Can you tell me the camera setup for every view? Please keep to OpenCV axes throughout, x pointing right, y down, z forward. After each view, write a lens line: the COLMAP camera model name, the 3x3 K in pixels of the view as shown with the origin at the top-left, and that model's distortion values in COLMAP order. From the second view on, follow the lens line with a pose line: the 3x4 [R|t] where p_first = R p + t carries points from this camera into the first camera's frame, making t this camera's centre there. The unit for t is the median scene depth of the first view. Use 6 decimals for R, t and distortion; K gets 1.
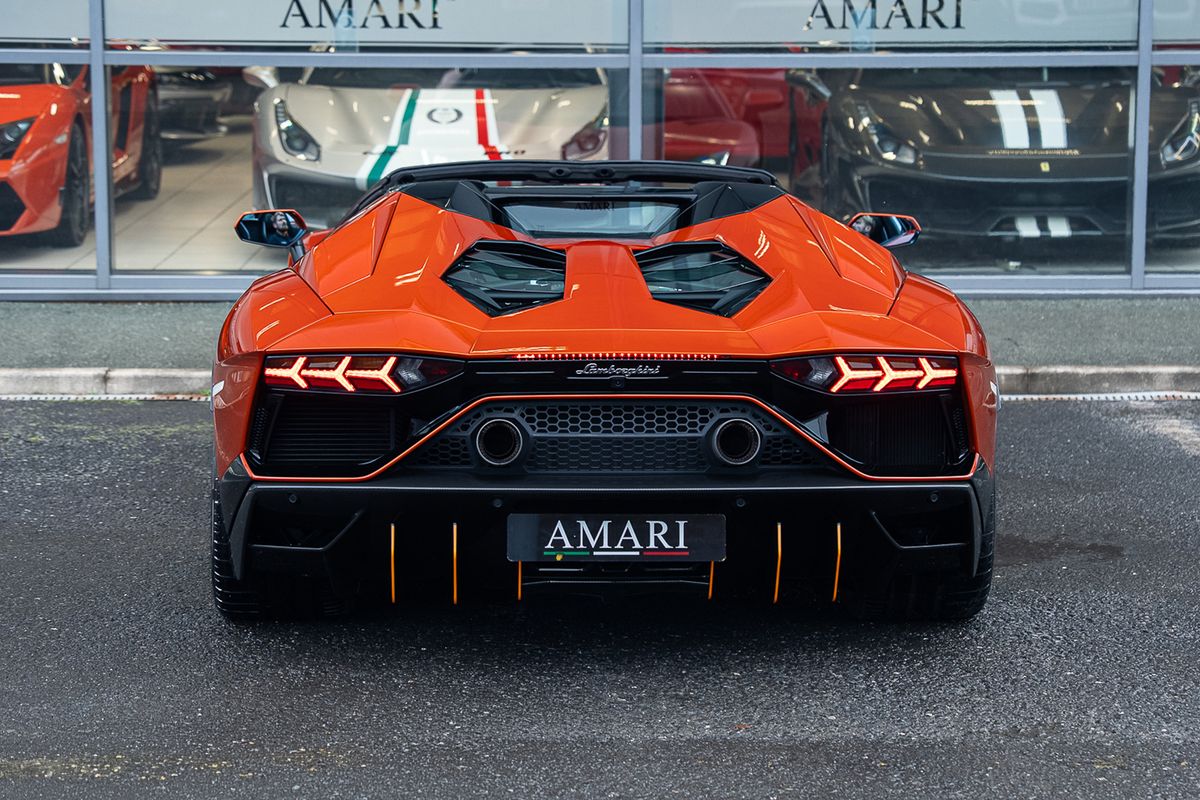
lens RADIAL K [[3028.1, 0, 639.7], [0, 3028.1, 395.8], [0, 0, 1]] dist [0.305896, -0.290243]
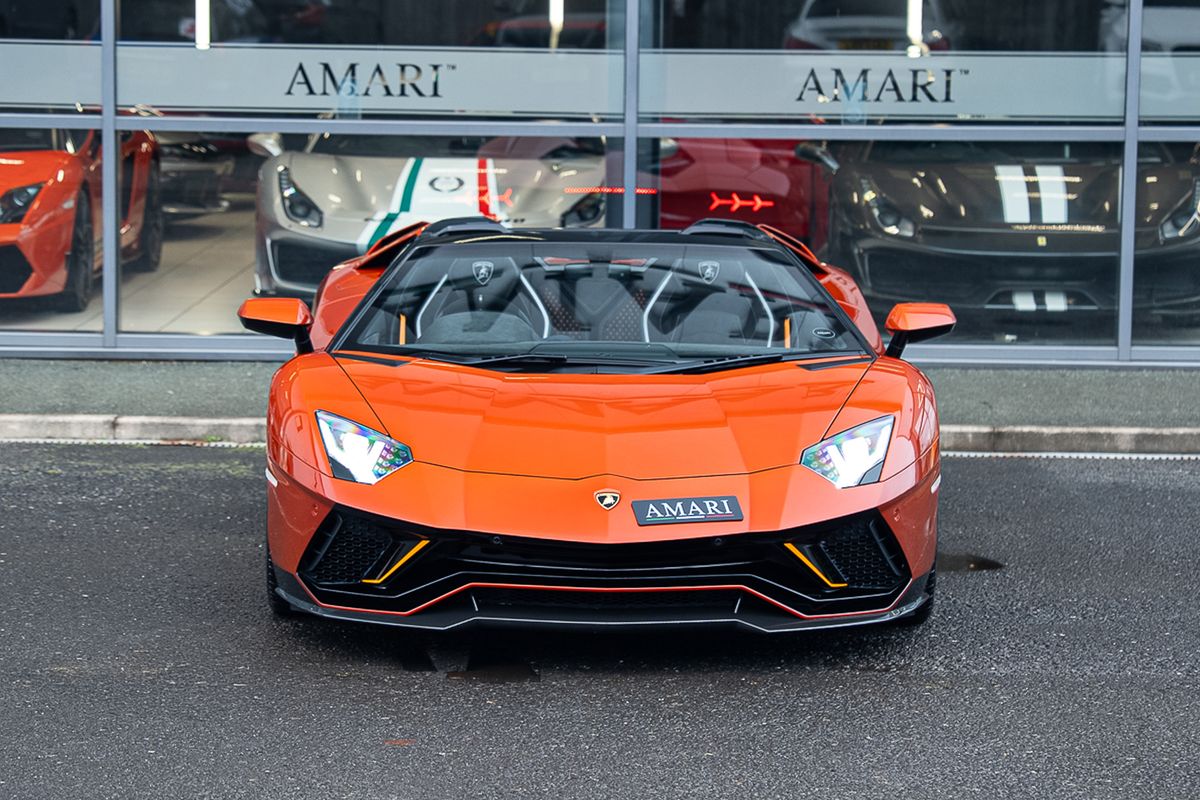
lens RADIAL K [[3748.9, 0, 584.4], [0, 3748.9, 462.3], [0, 0, 1]] dist [0.282355, -0.017717]
pose [[0.999210, 0.013971, -0.037195, 0.031427], [-0.014953, 0.999543, -0.026270, 0.034420], [0.036811, 0.026806, 0.998963, -0.256486]]
